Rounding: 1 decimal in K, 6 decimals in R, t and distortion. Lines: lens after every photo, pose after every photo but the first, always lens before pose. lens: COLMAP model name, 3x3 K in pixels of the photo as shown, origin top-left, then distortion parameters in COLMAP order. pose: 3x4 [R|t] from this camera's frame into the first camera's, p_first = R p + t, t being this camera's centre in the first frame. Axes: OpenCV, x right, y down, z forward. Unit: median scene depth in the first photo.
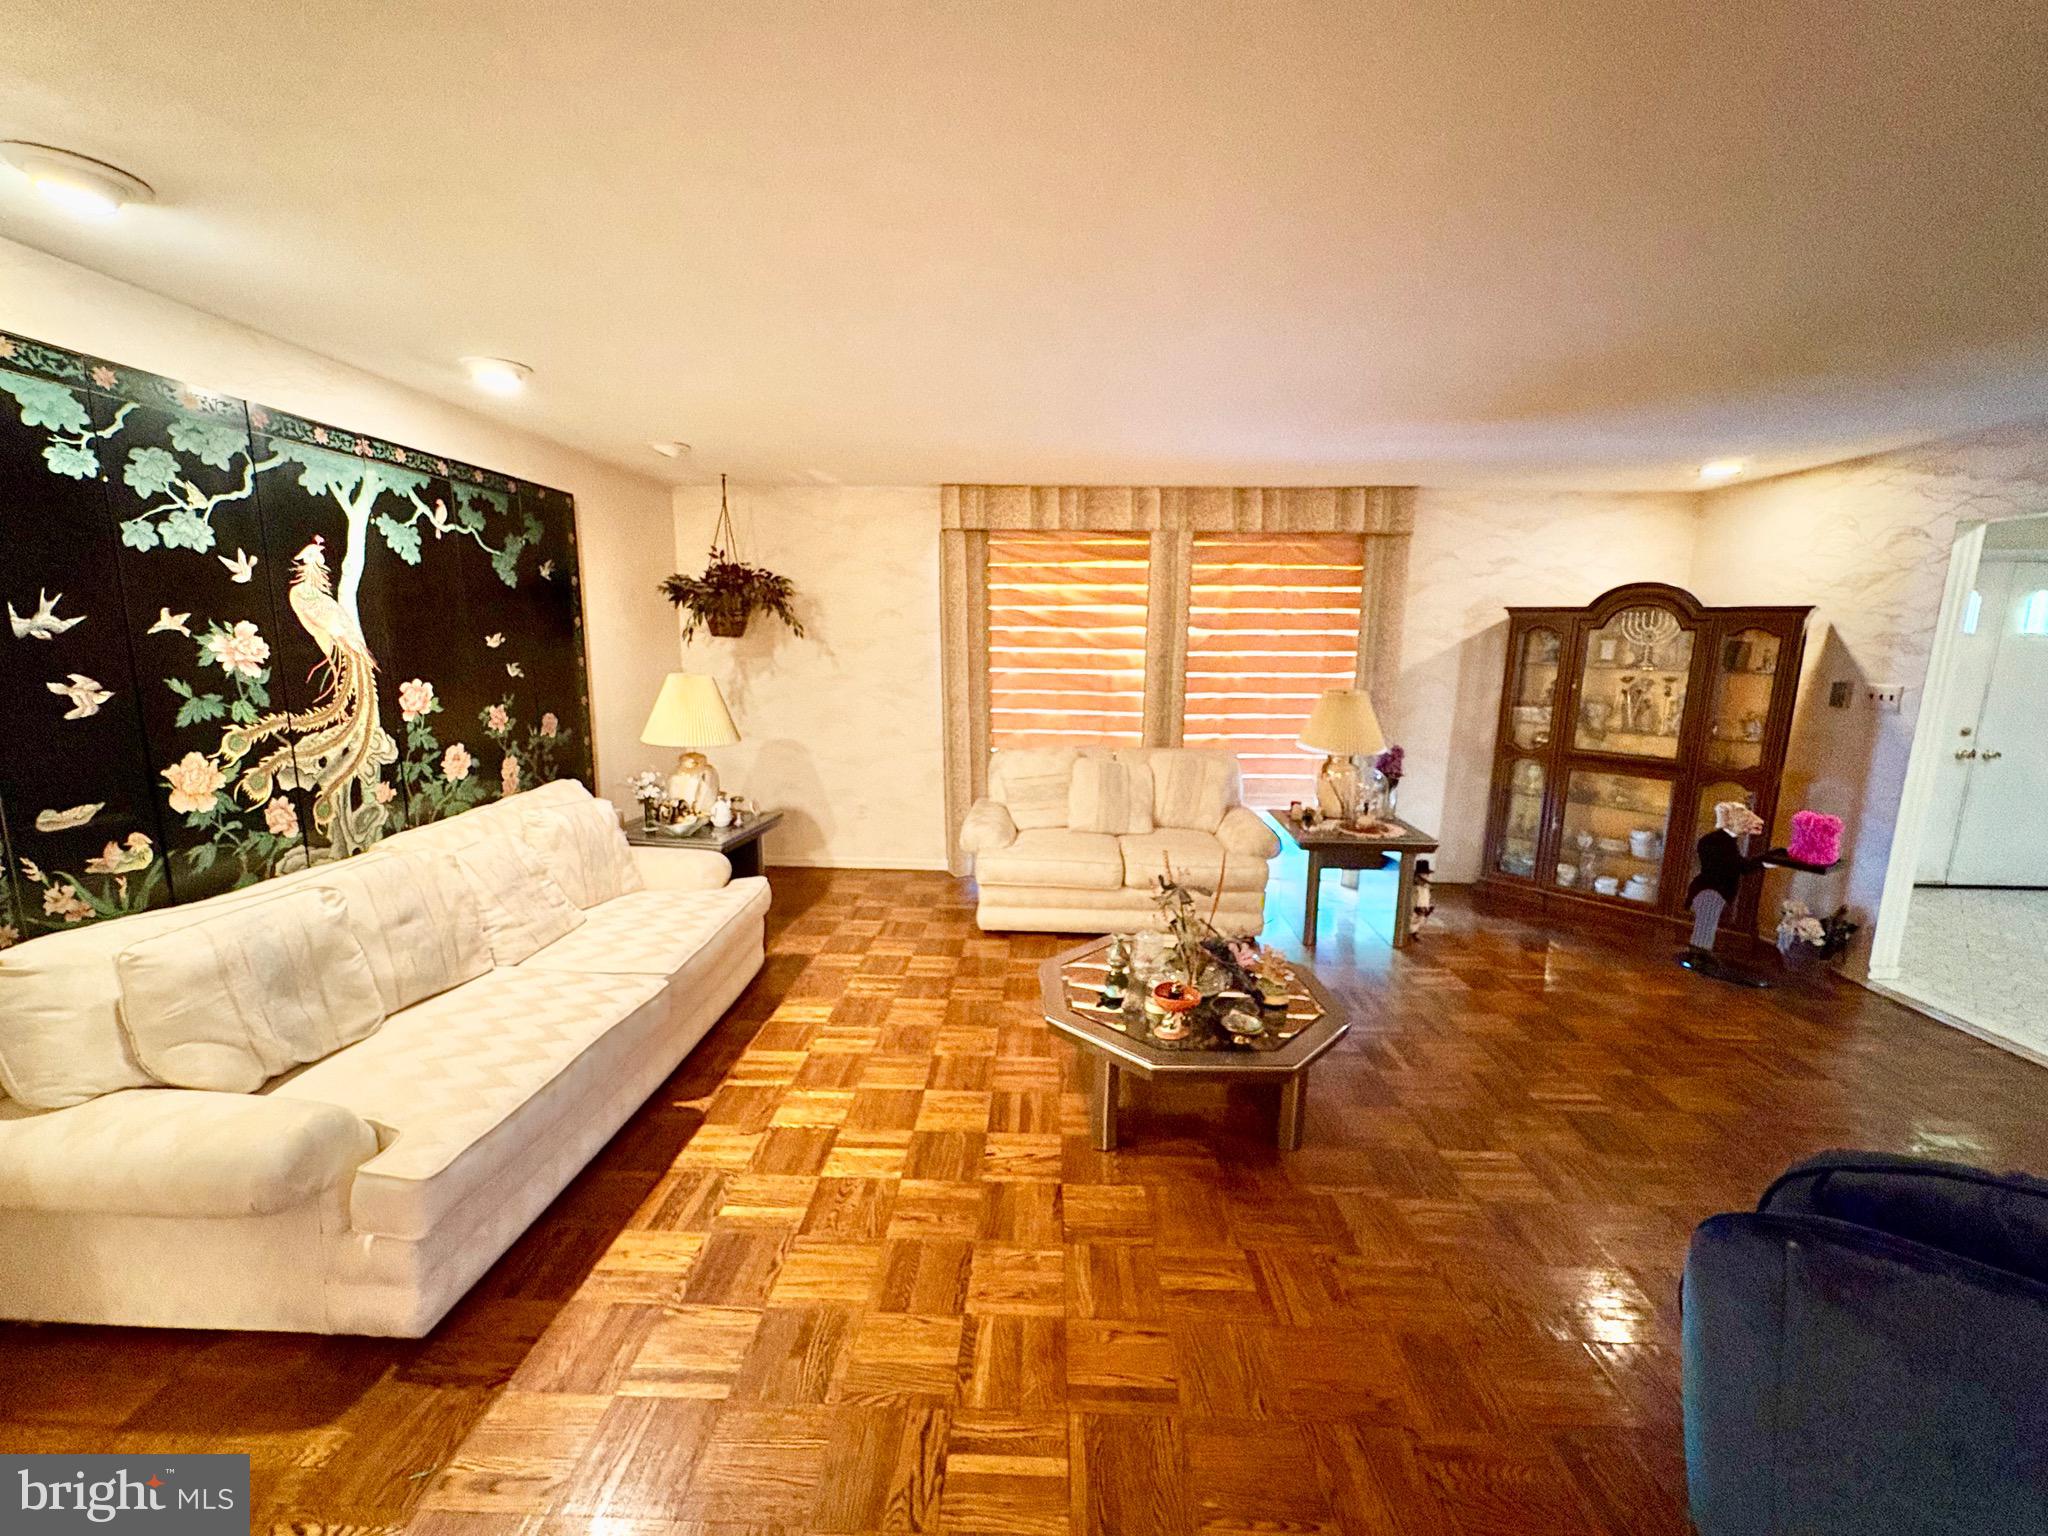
lens RADIAL K [[813.9, 0, 1022.9], [0, 813.9, 765.8], [0, 0, 1]] dist [-0.000472, 0.000473]
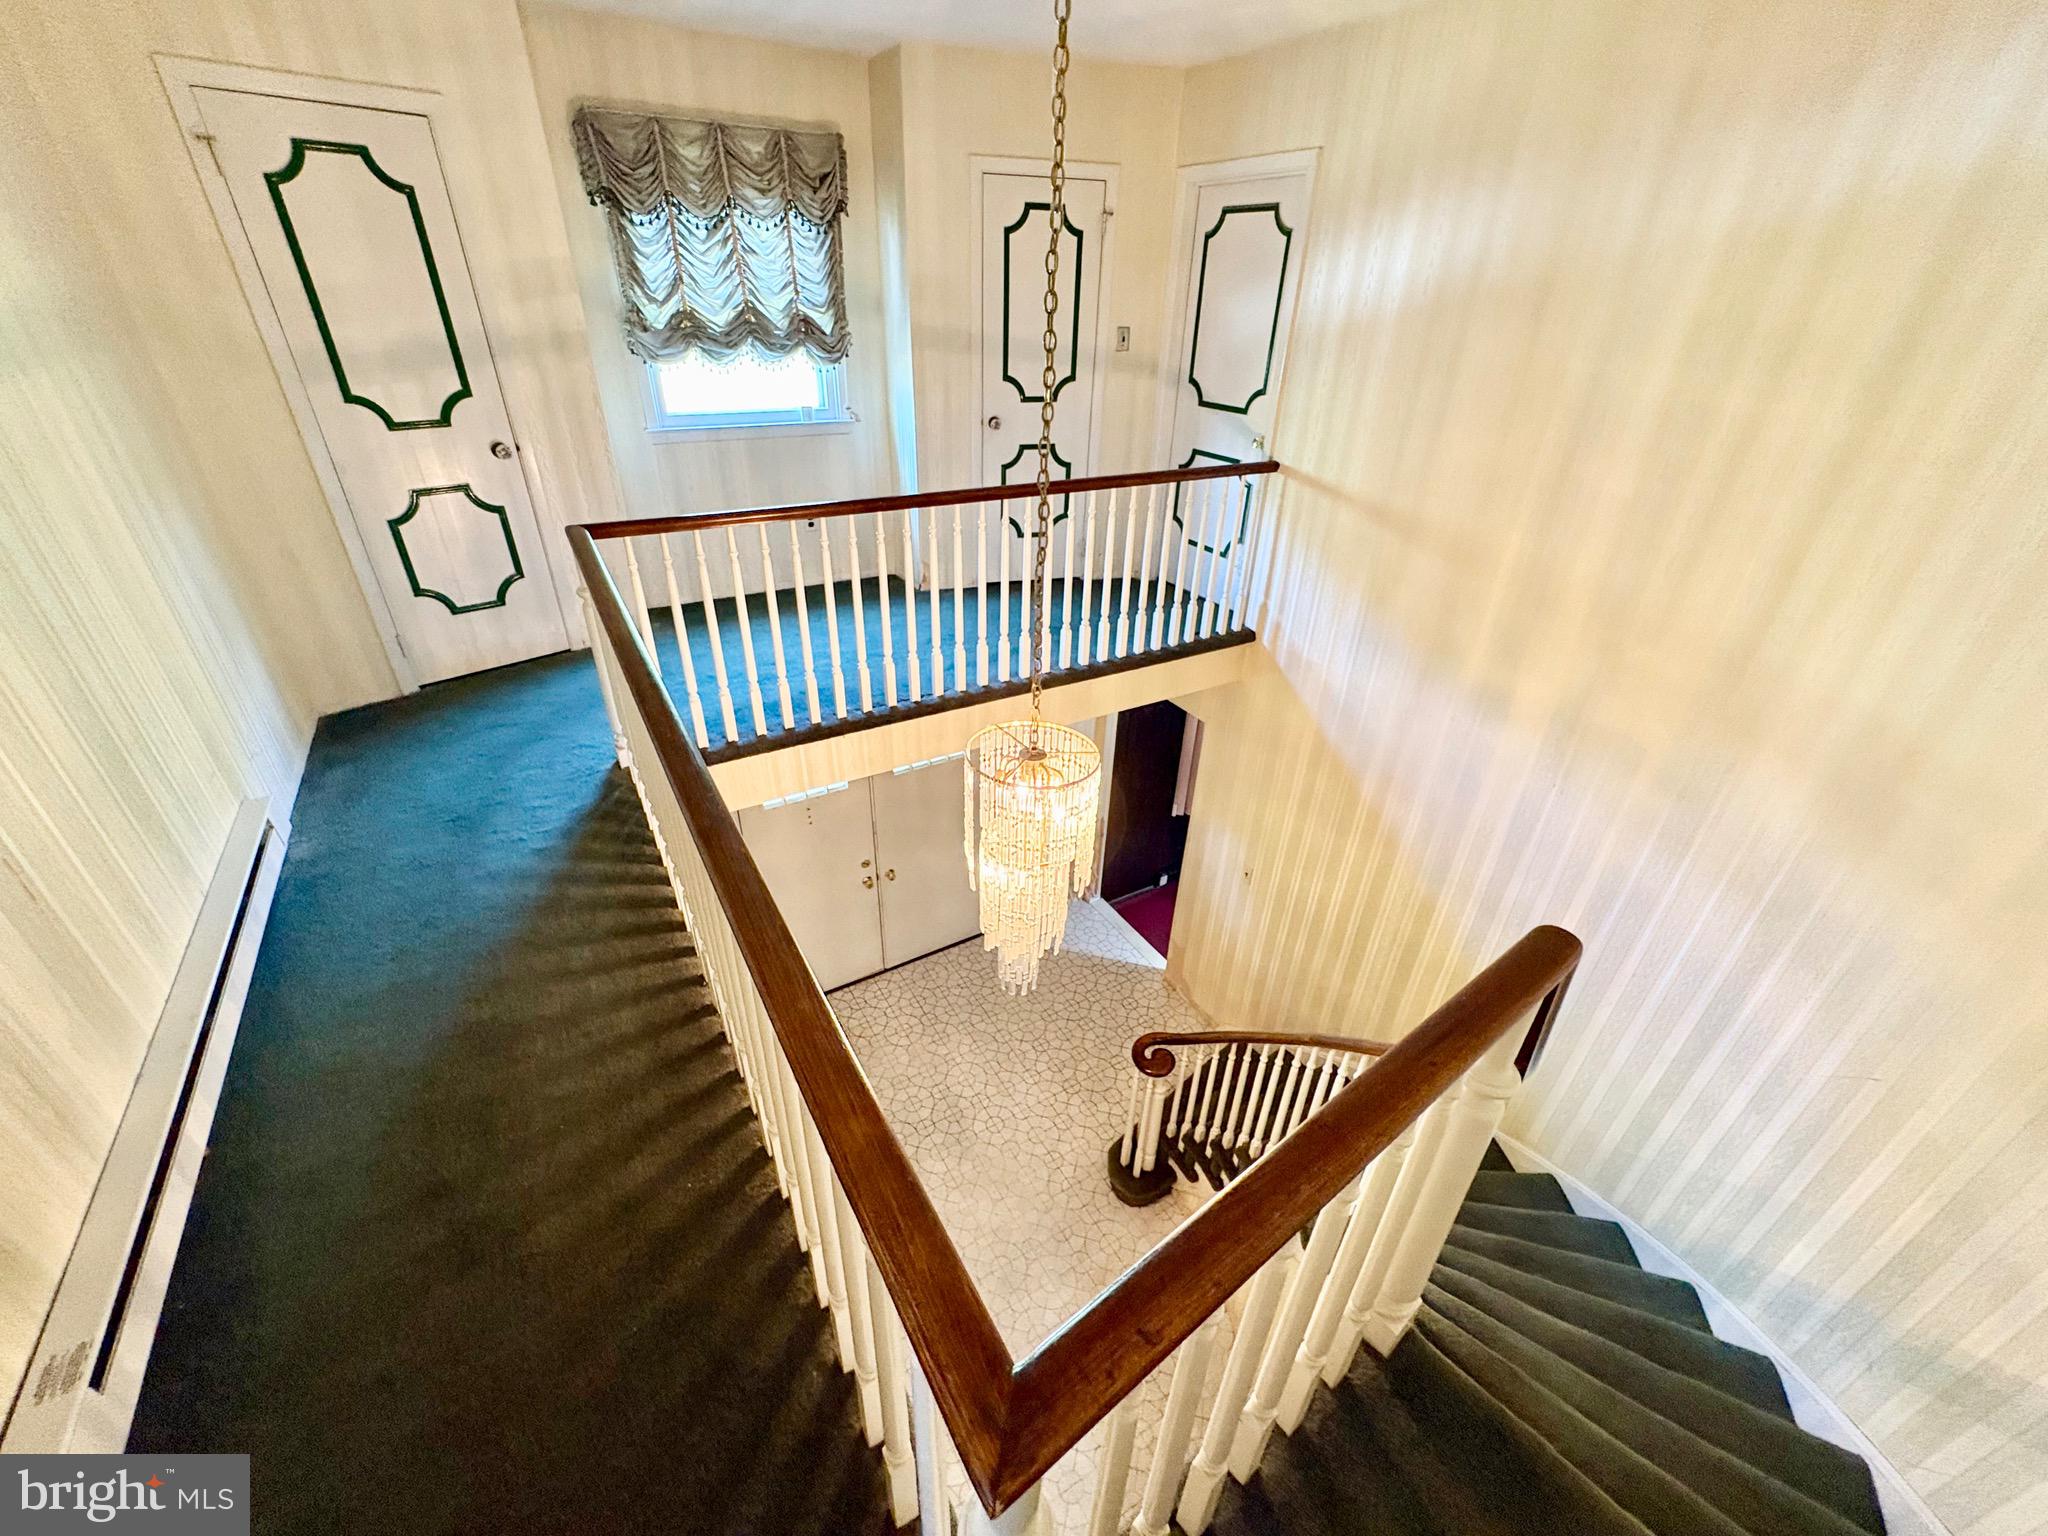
lens RADIAL K [[813.9, 0, 1022.9], [0, 813.9, 765.8], [0, 0, 1]] dist [-0.000472, 0.000473]
pose [[0.834128, -0.265117, 0.483678, 0.848863], [0.069330, 0.920349, 0.384904, -0.544356], [-0.547197, -0.287525, 0.786069, 0.100684]]
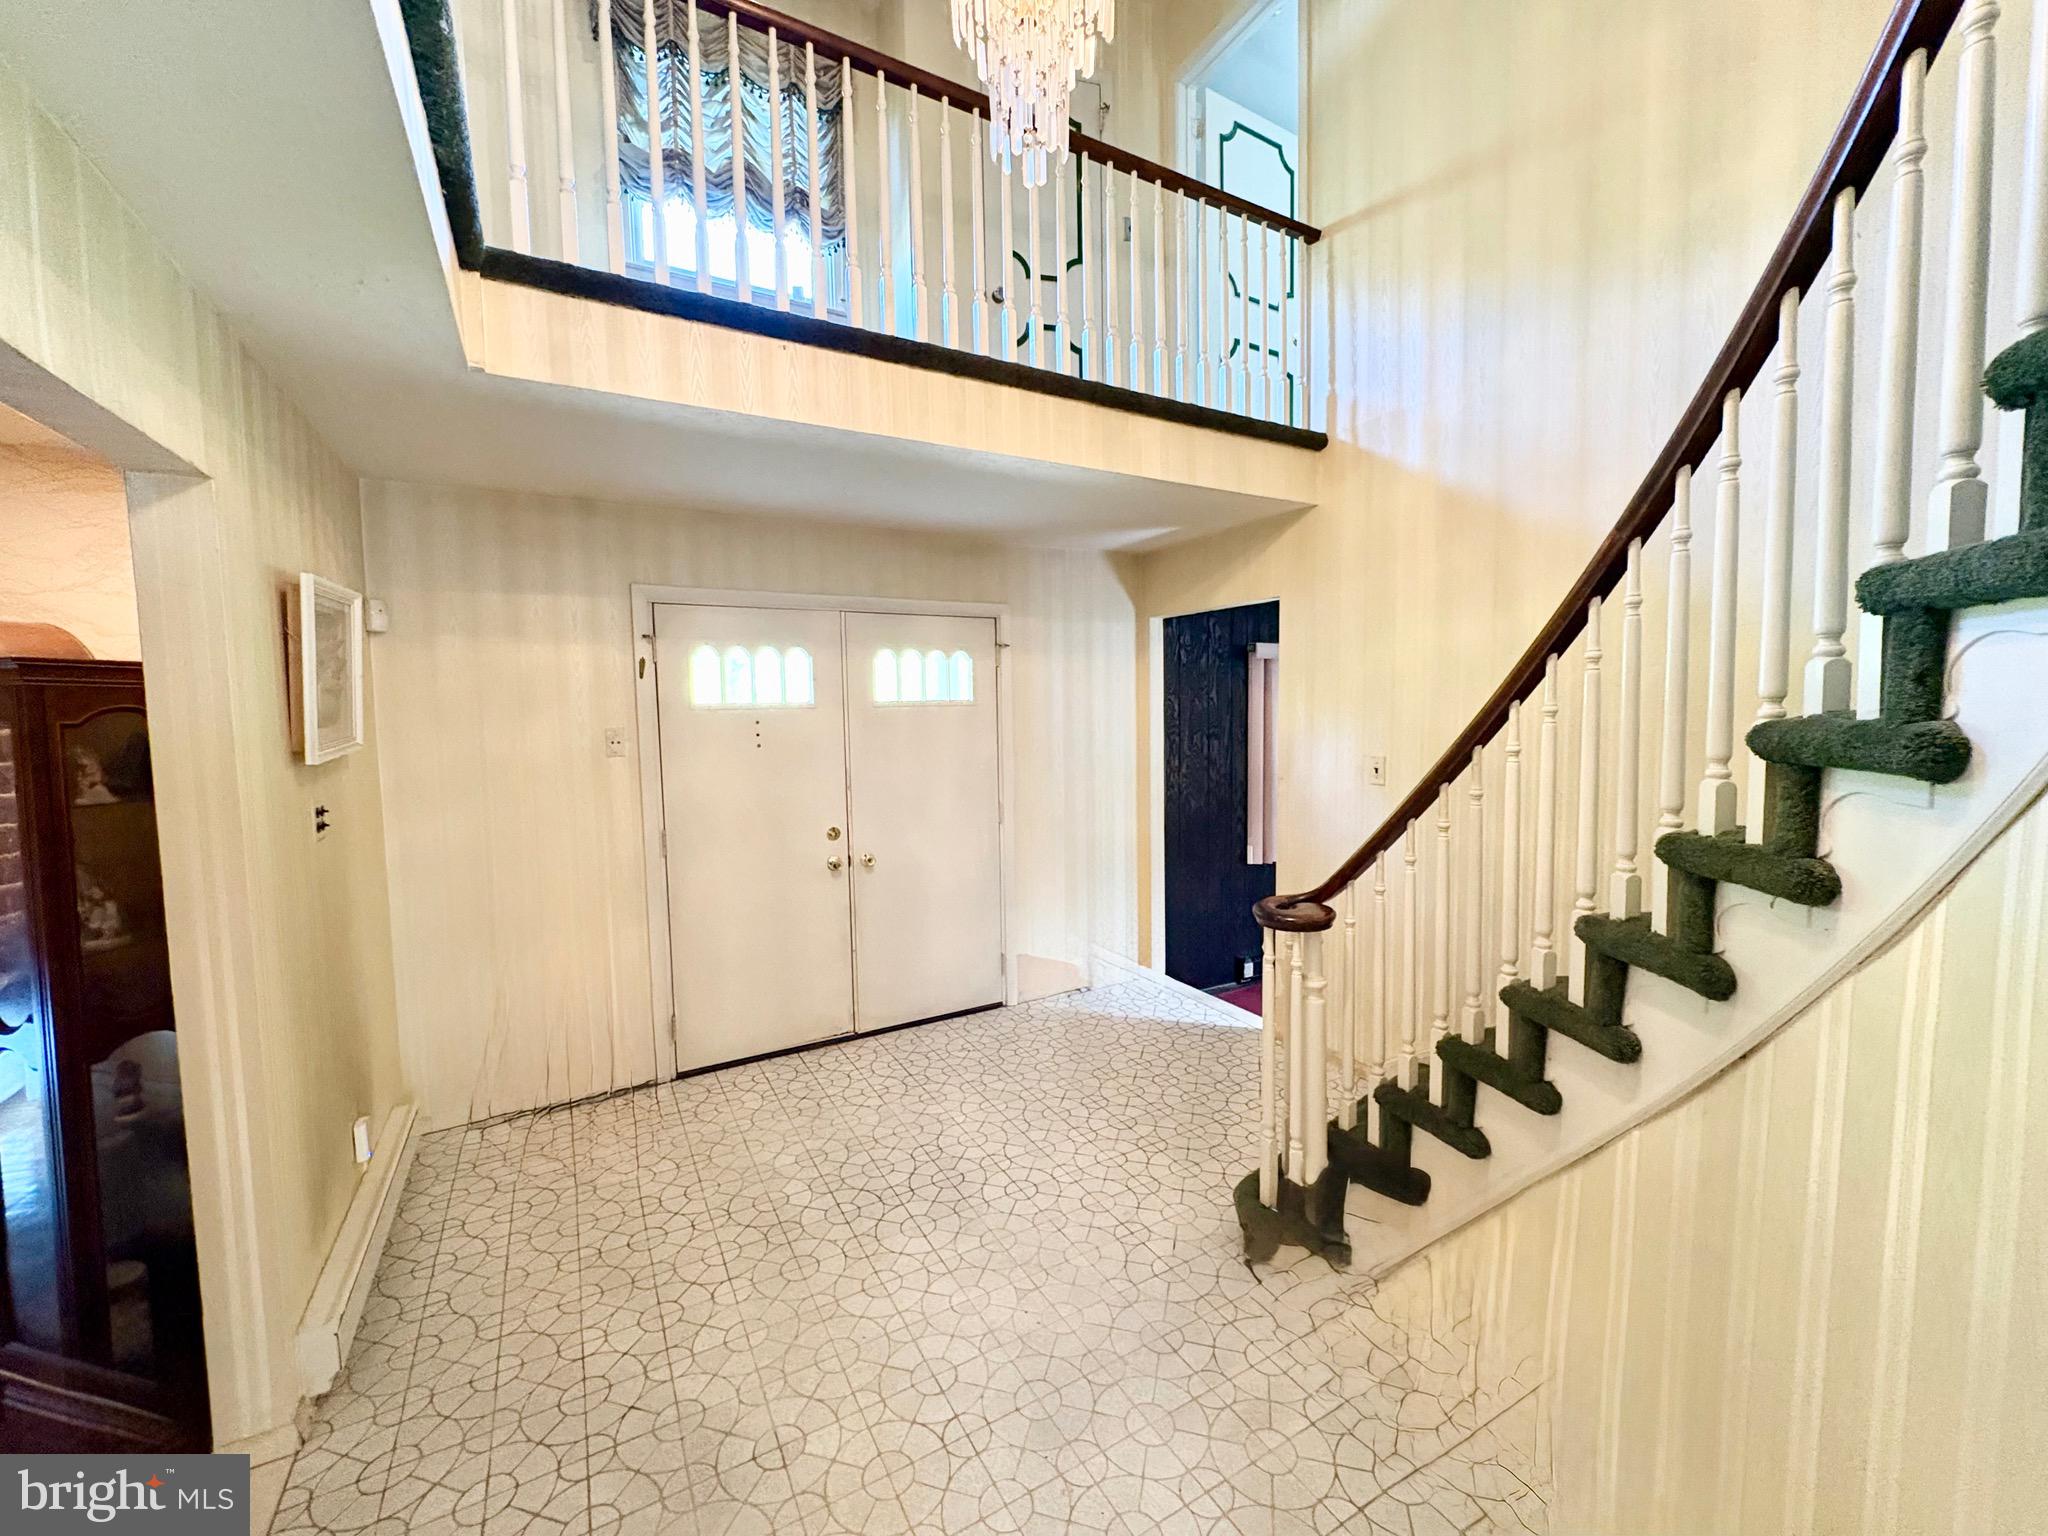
lens RADIAL K [[813.9, 0, 1022.9], [0, 813.9, 765.8], [0, 0, 1]] dist [-0.000472, 0.000473]
pose [[0.844676, -0.059229, 0.531991, 0.904872], [0.110392, 0.991770, -0.064859, -0.034973], [-0.523771, 0.113513, 0.844262, 0.264637]]
